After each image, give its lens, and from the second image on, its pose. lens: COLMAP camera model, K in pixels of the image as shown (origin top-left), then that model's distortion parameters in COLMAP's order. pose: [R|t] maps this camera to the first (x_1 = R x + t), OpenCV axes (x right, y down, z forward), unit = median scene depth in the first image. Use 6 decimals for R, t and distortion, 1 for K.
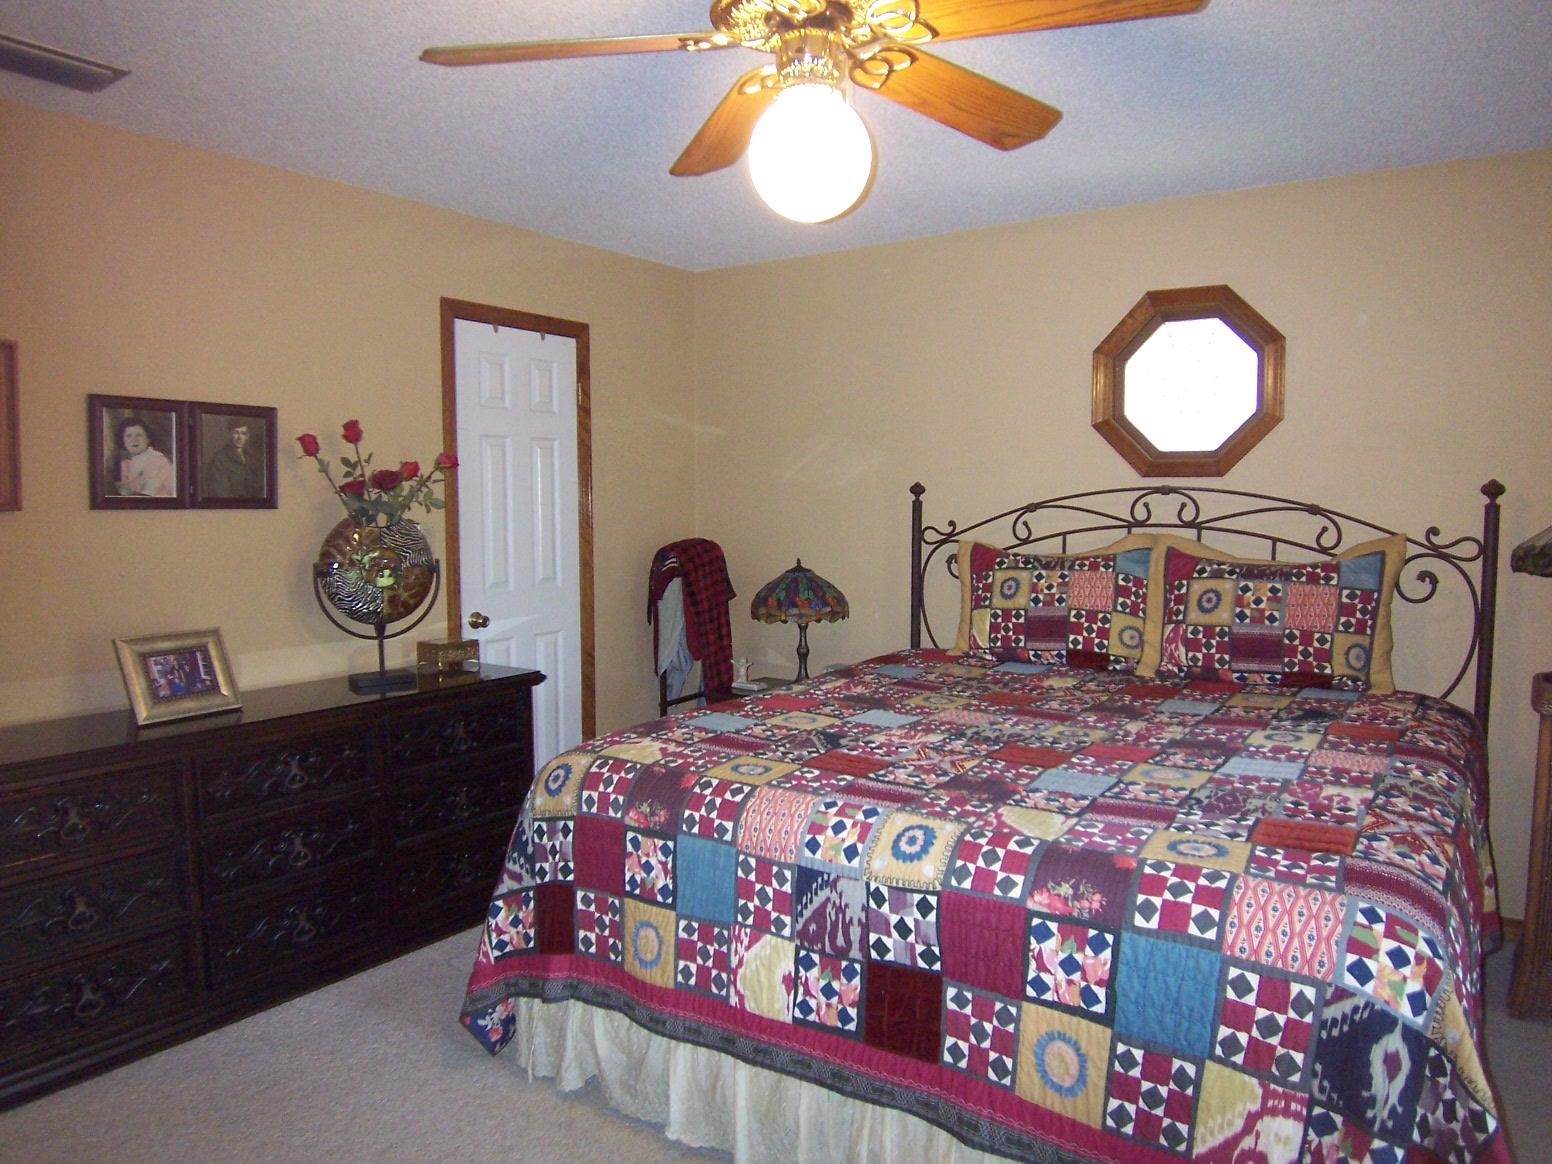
lens RADIAL K [[1037.8, 0, 776.2], [0, 1037.8, 576.8], [0, 0, 1]] dist [-0.013333, -0.043935]
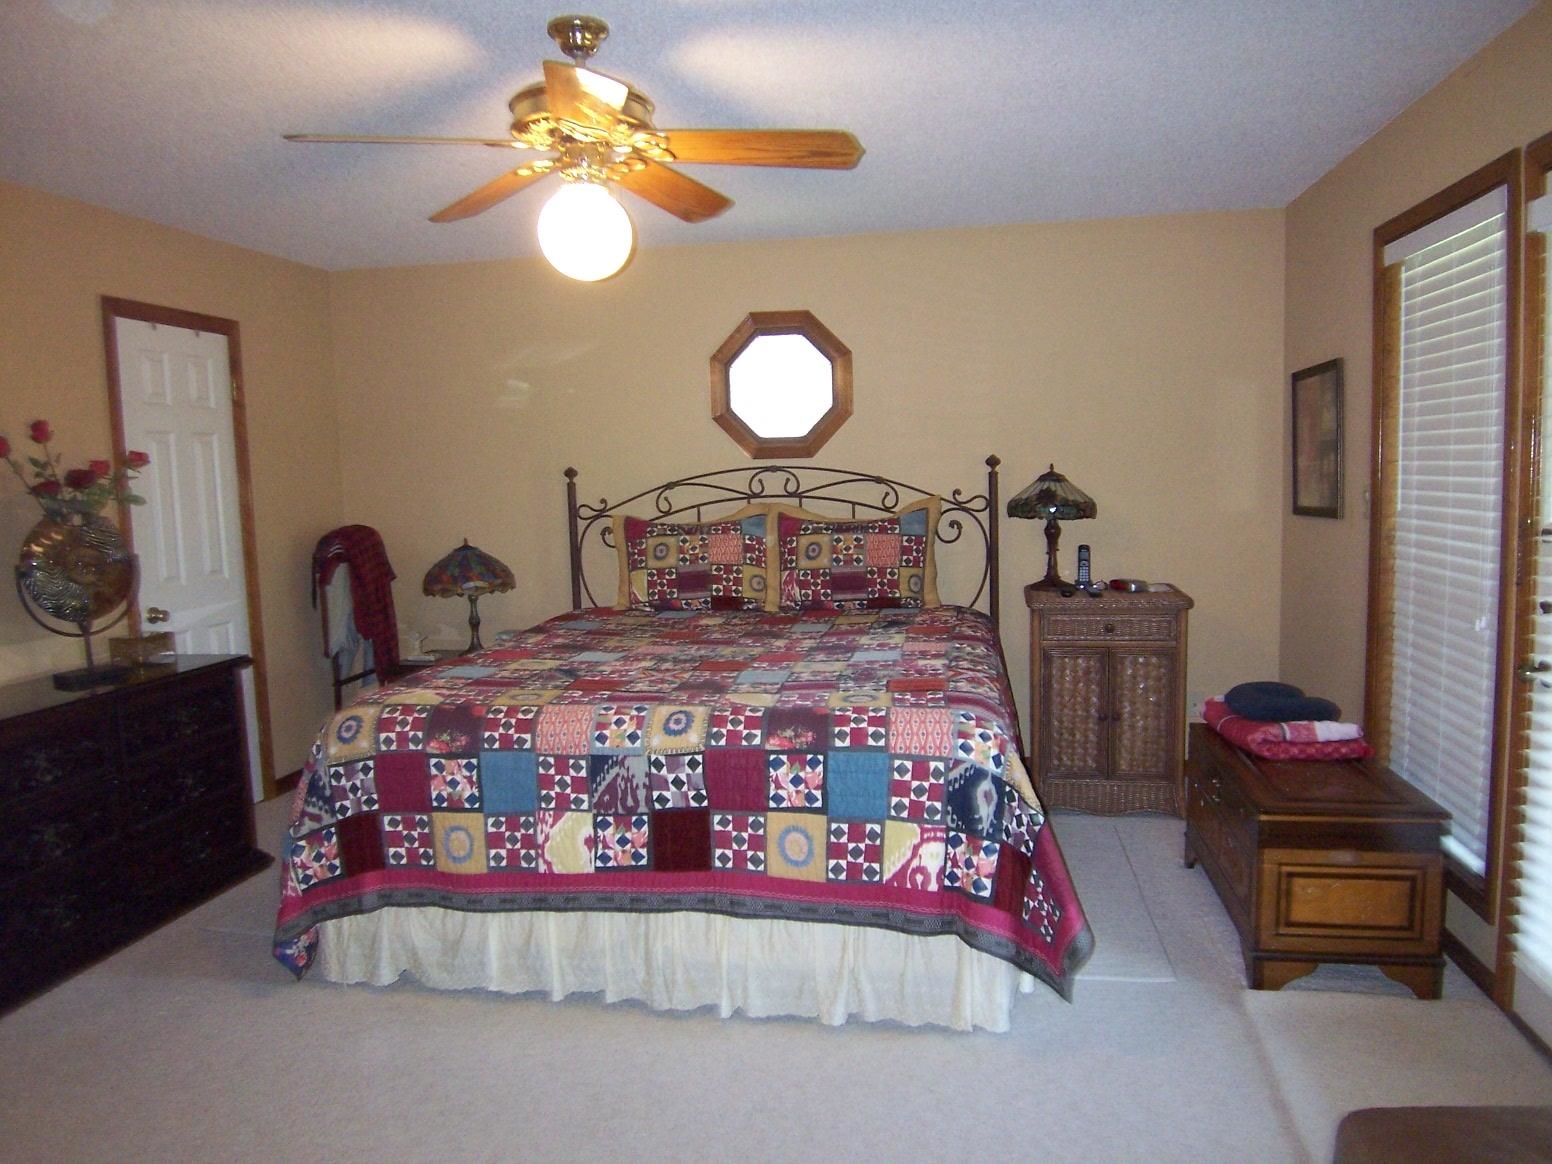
lens RADIAL K [[1037.8, 0, 779.5], [0, 1037.8, 576.8], [0, 0, 1]] dist [-0.013333, -0.043935]
pose [[0.904891, -0.068108, 0.420159, -0.256762], [0.060889, 0.997676, 0.030588, 0.018406], [-0.421266, -0.002096, 0.906935, -0.269535]]
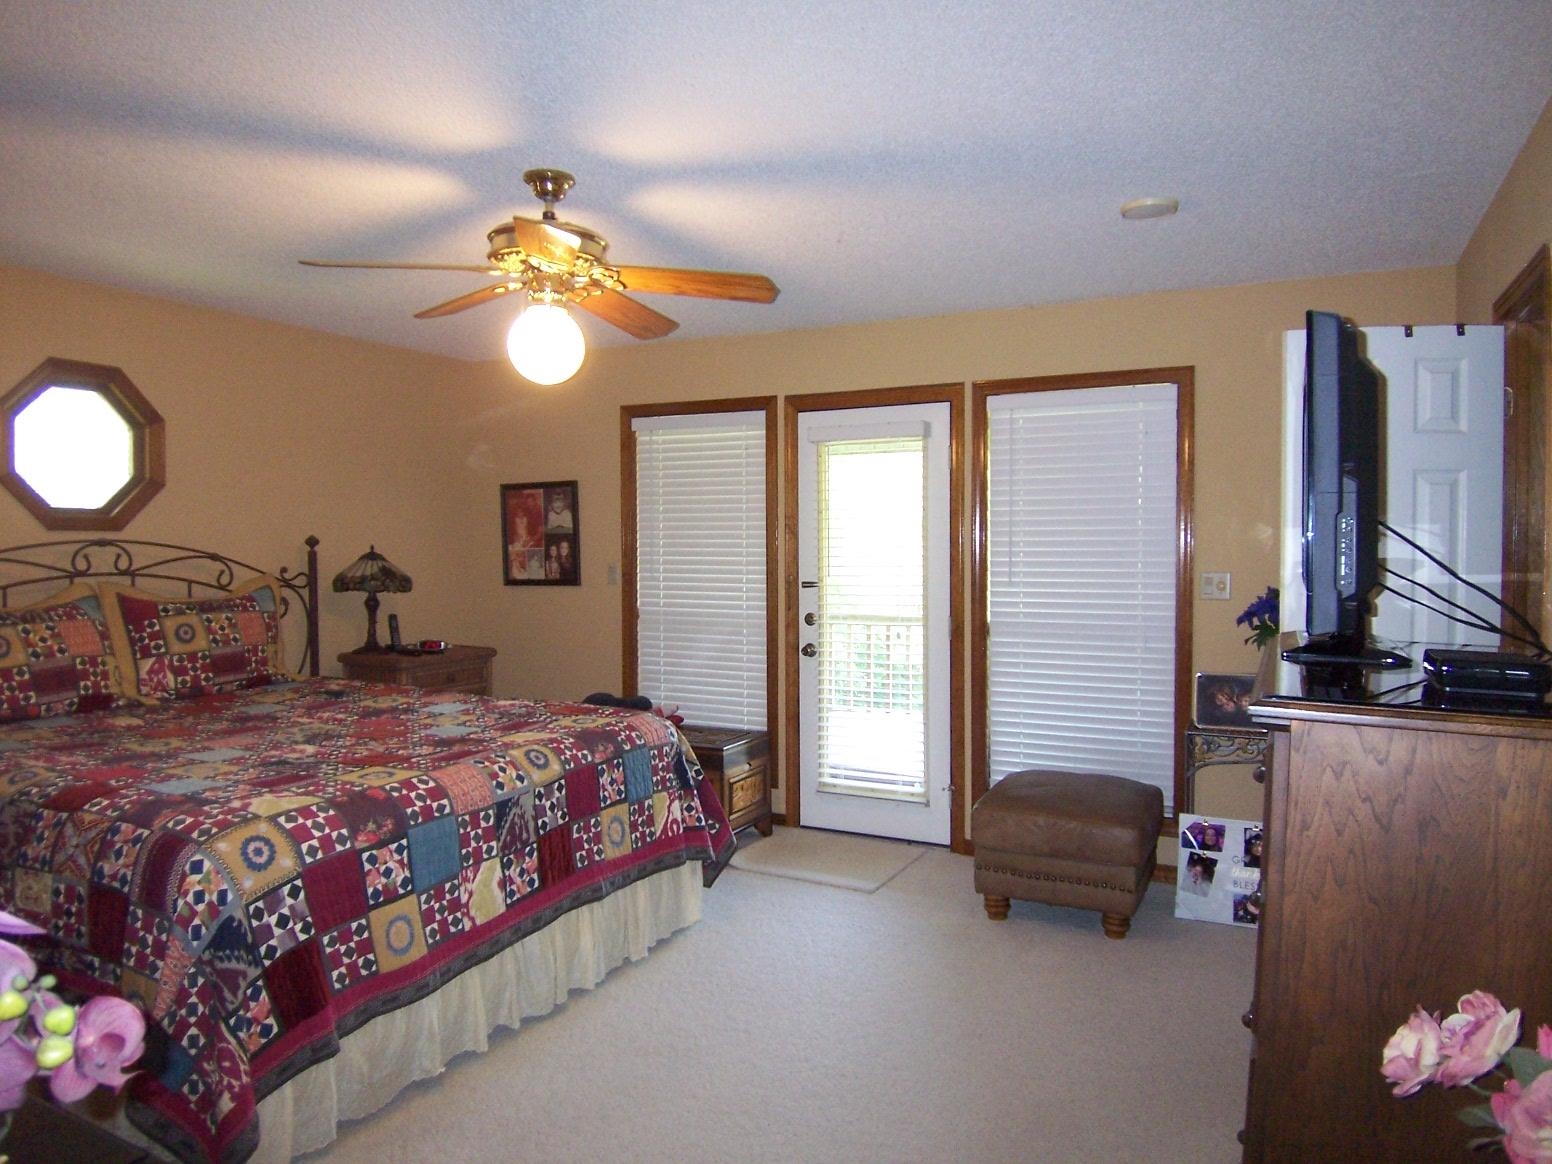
lens RADIAL K [[1037.8, 0, 789.5], [0, 1037.8, 567.7], [0, 0, 1]] dist [-0.013333, -0.043935]
pose [[-0.158892, -0.025943, 0.986955, -1.236240], [0.076073, 0.996361, 0.038437, -0.063983], [-0.984361, 0.081188, -0.156340, 0.664545]]
